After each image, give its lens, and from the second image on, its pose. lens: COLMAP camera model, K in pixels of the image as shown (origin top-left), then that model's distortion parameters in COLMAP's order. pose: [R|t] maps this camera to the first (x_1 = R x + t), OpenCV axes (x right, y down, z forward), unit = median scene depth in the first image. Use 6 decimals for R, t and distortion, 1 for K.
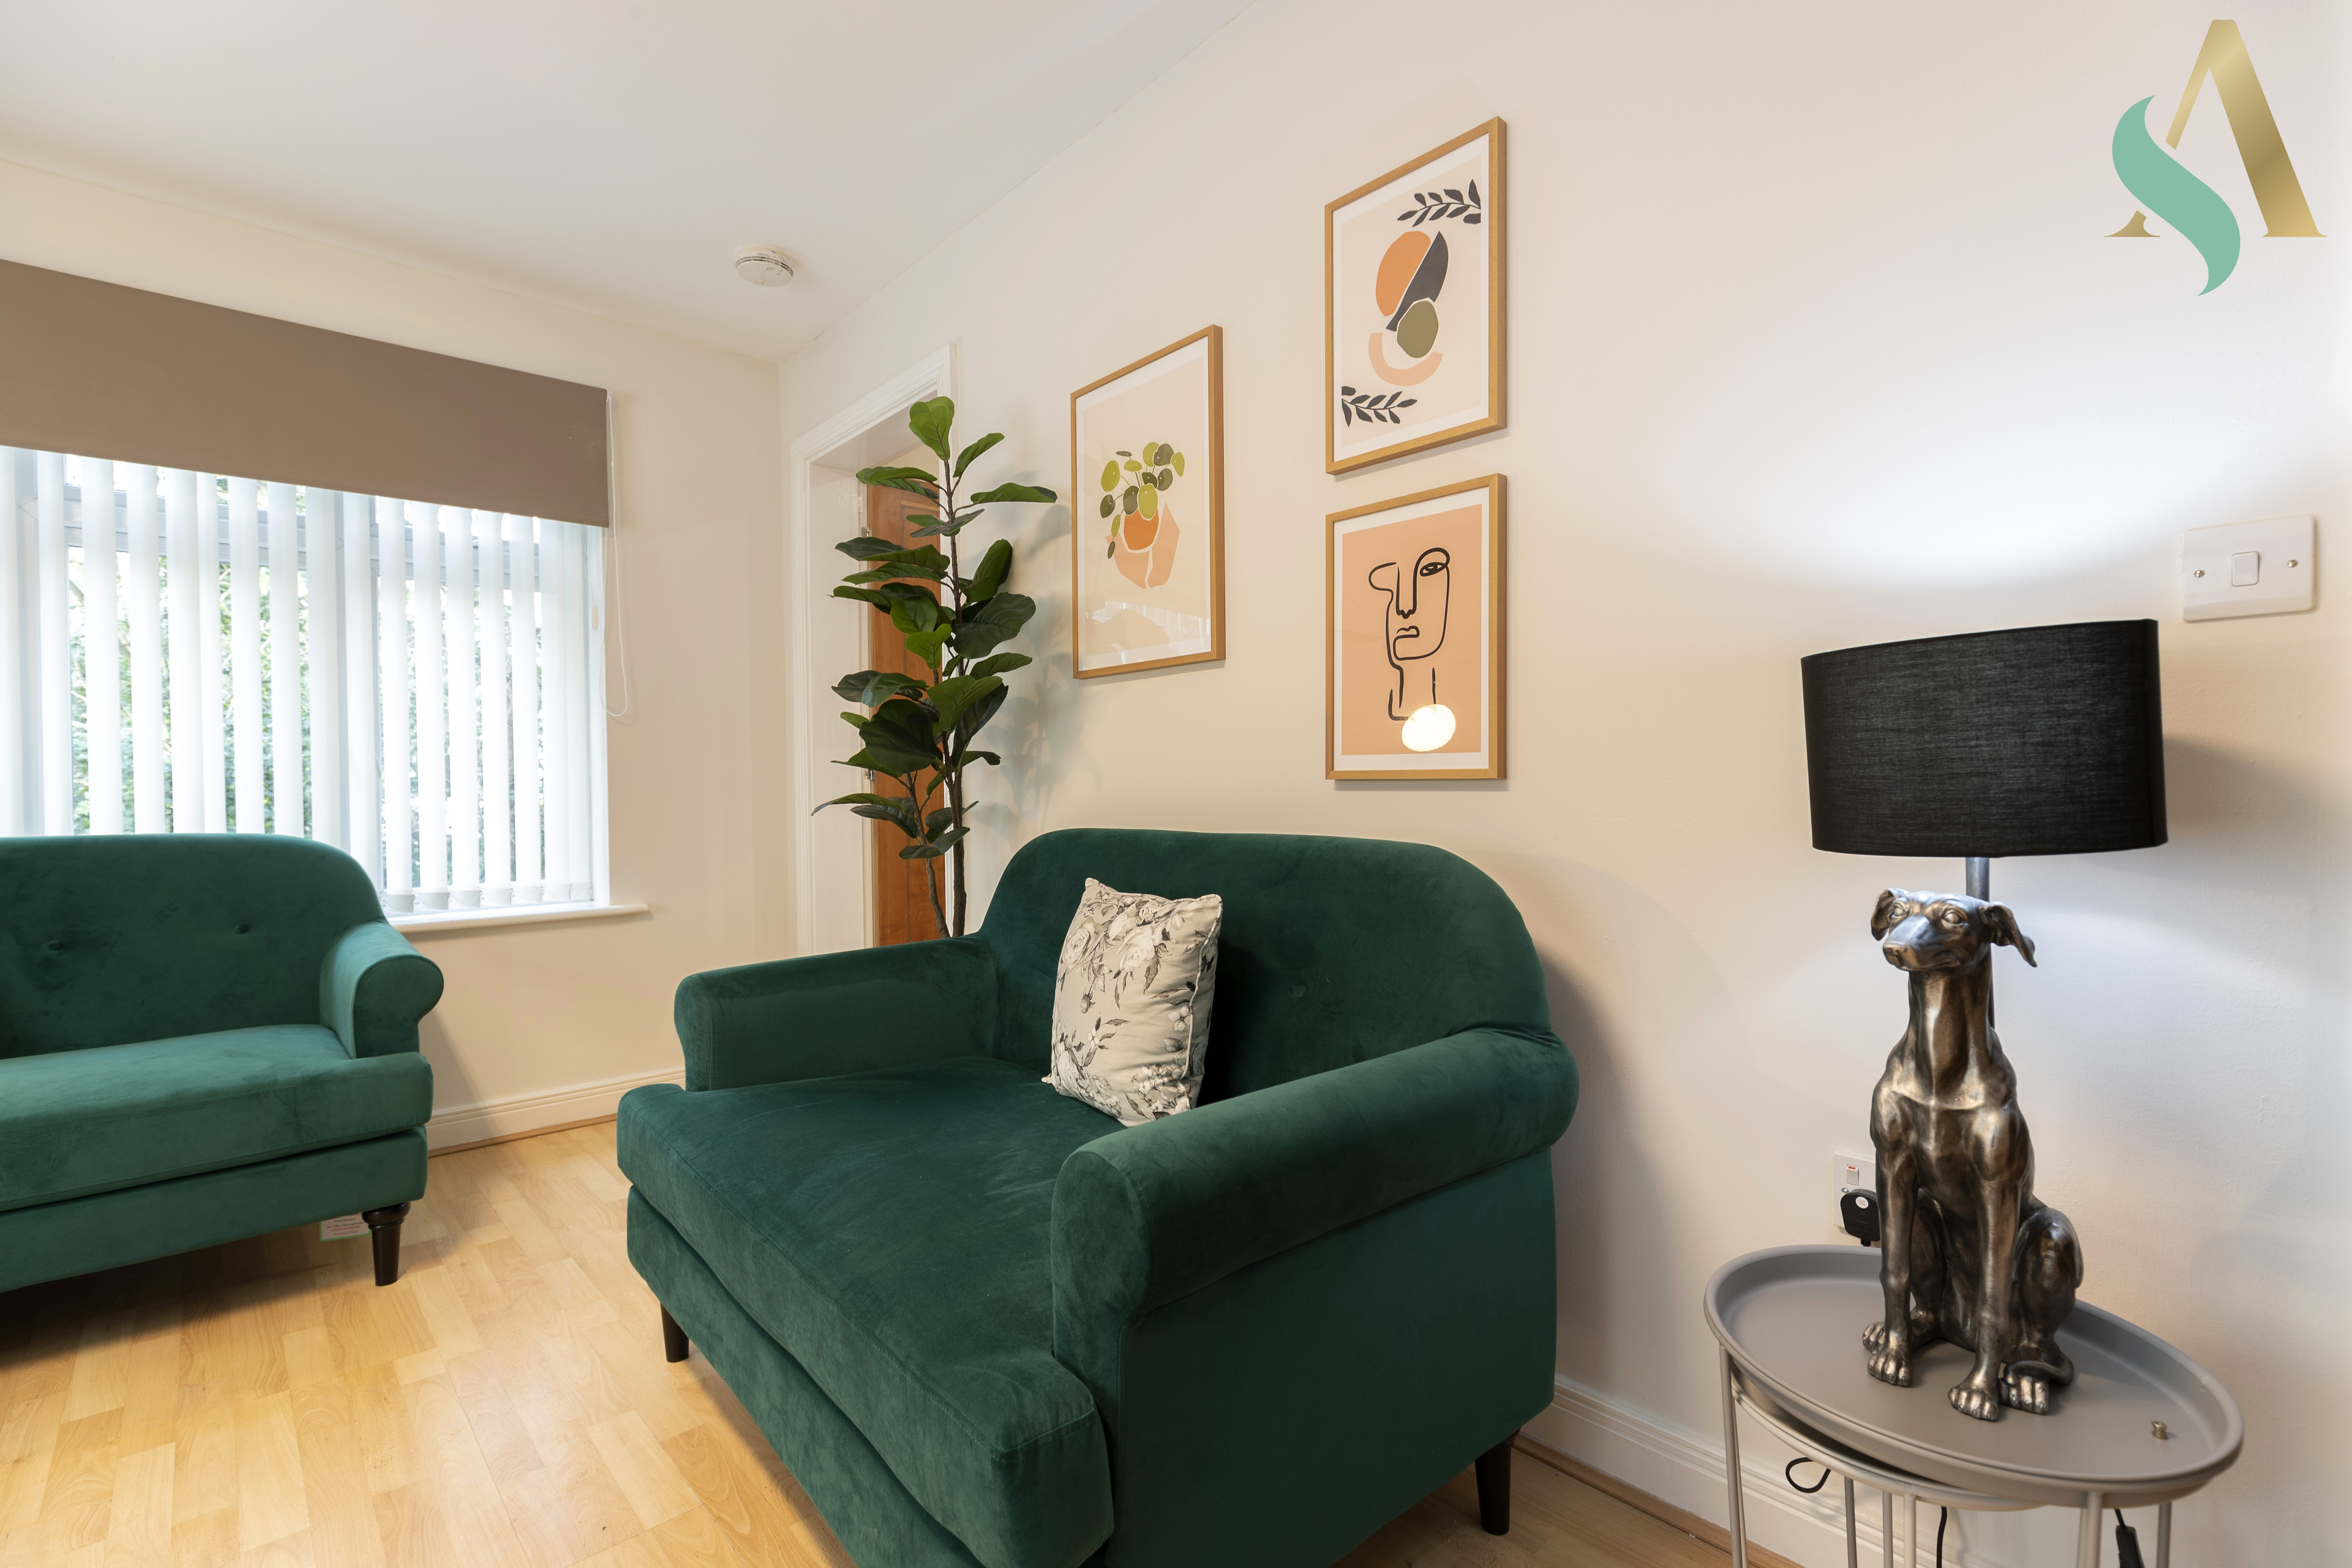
lens RADIAL K [[1089.4, 0, 1176.0], [0, 1089.4, 784.0], [0, 0, 1]] dist [0.002063, 0.000234]
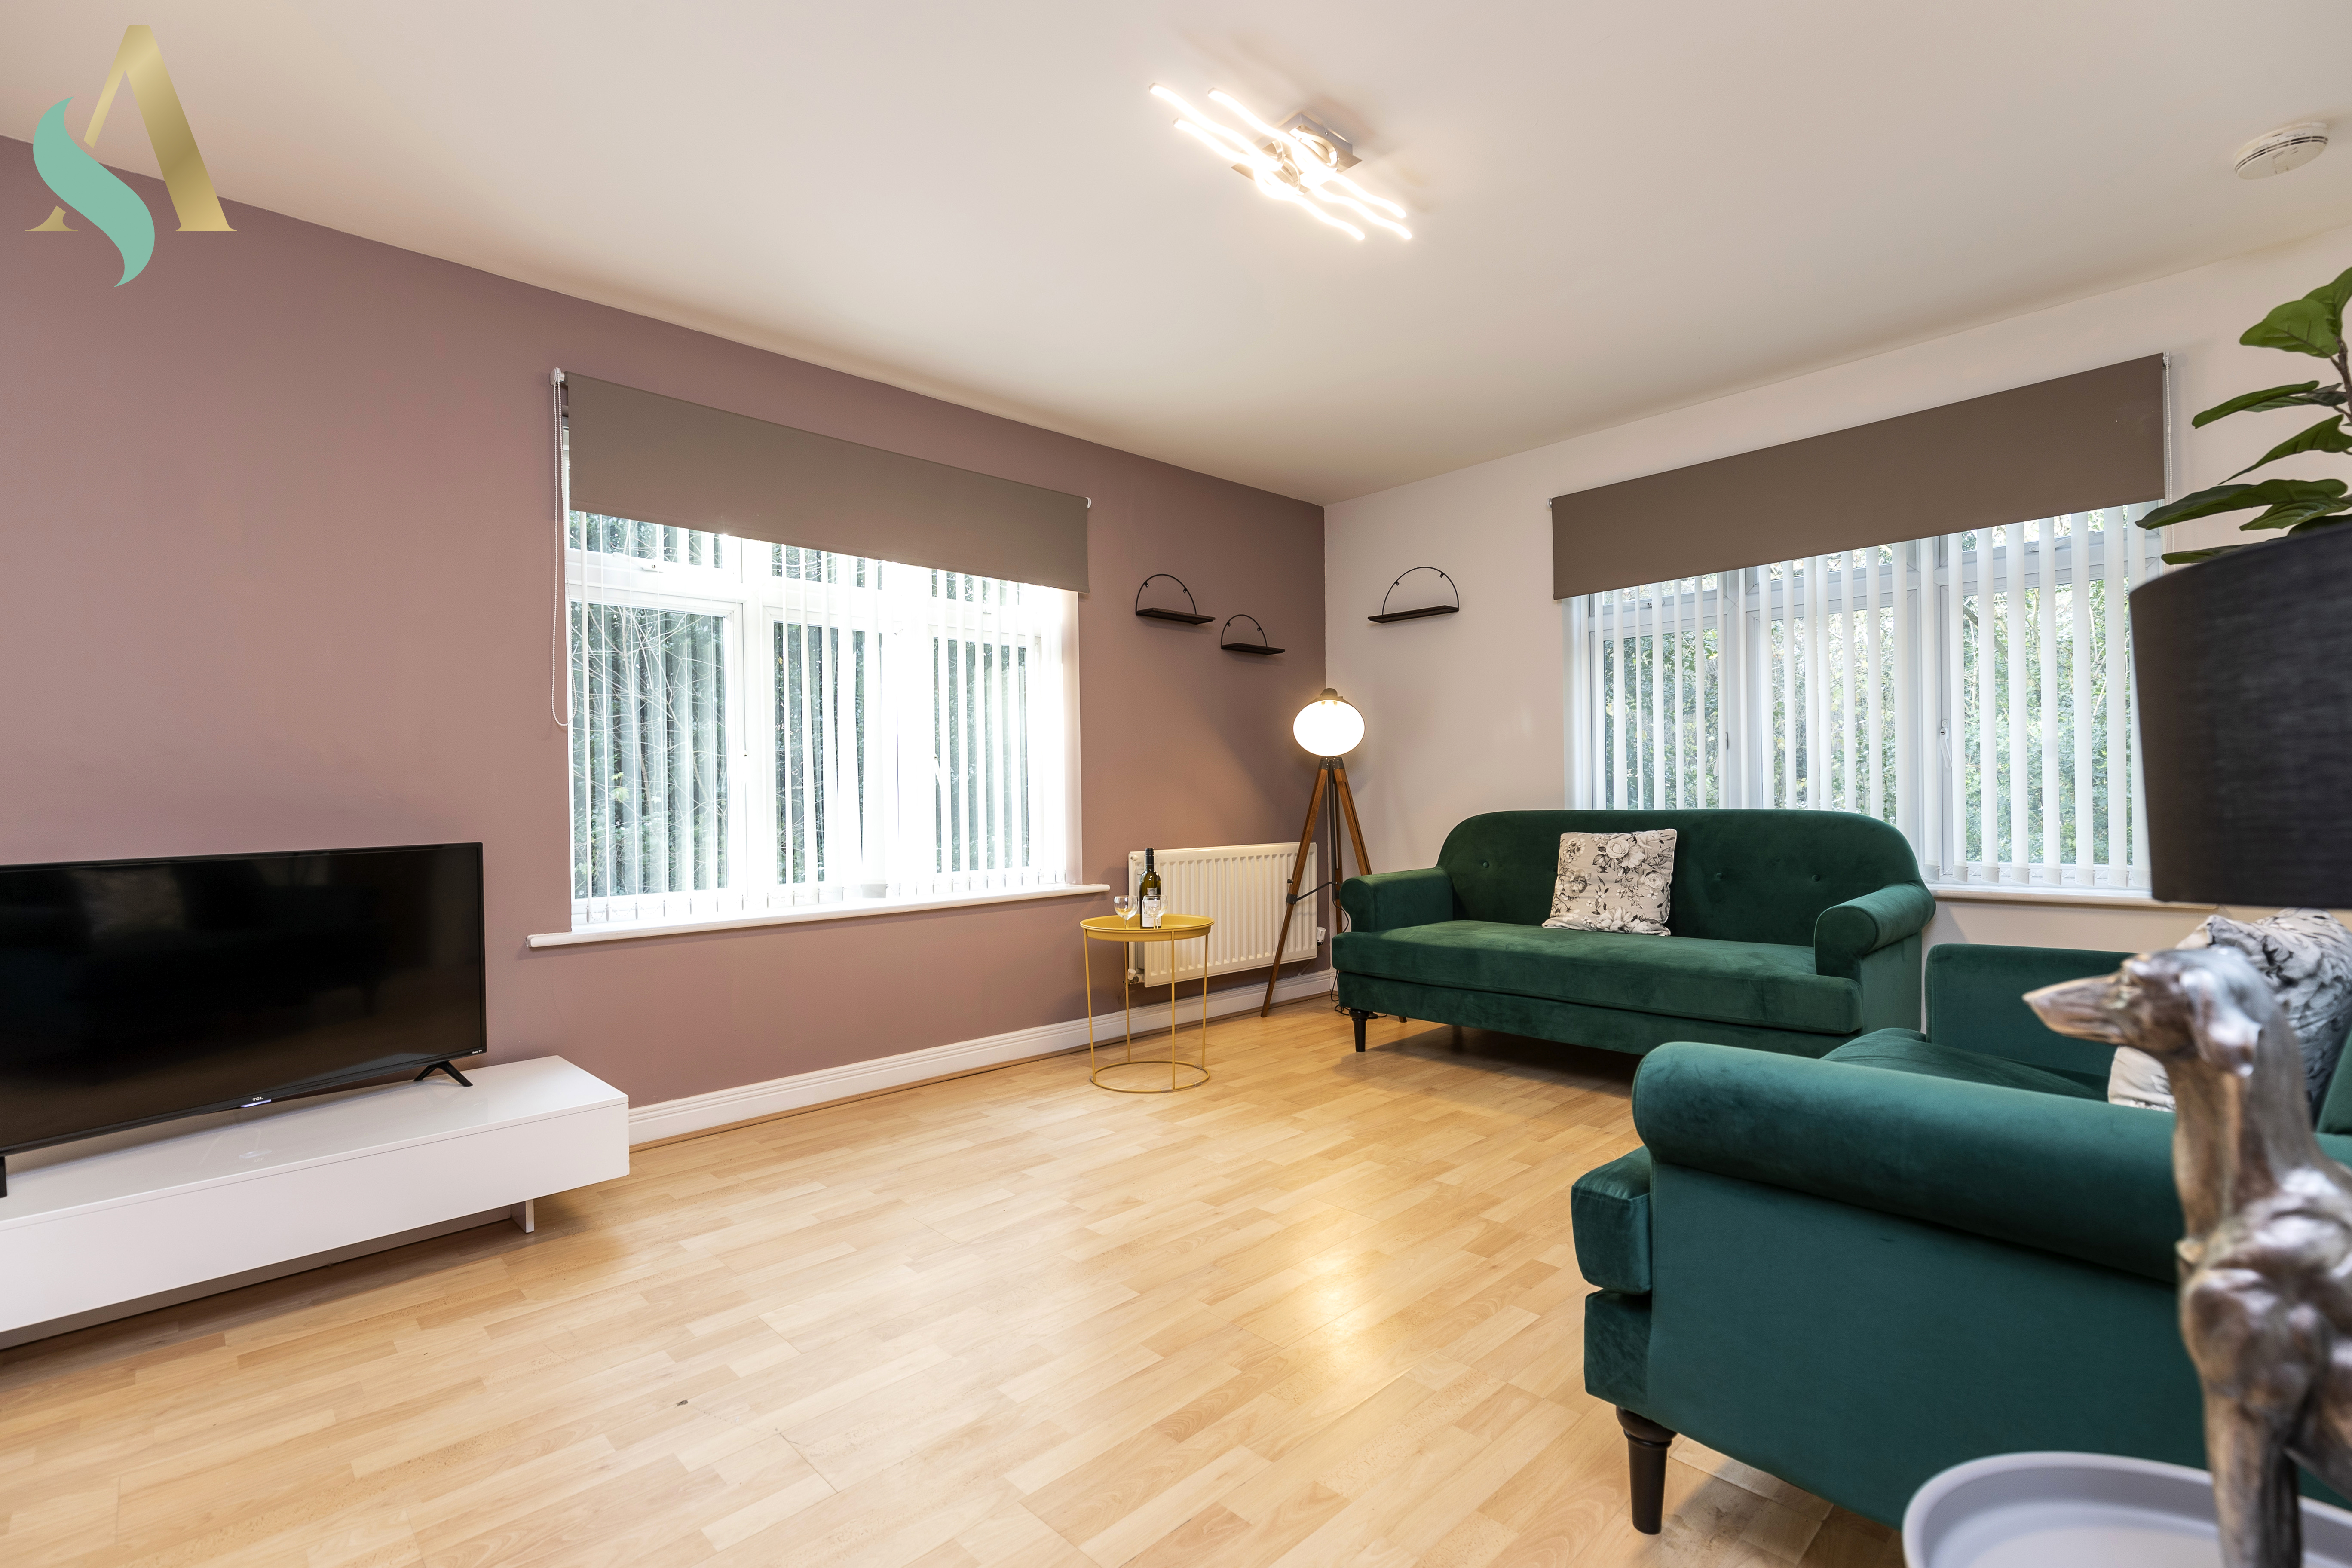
lens RADIAL K [[1022.9, 0, 1176.0], [0, 1022.9, 784.0], [0, 0, 1]] dist [-0.000251, -0.000024]
pose [[0.011942, -0.011074, -0.999867, 0.407656], [0.001645, 0.999938, -0.011055, 0.024155], [0.999927, -0.001513, 0.011960, 0.161346]]
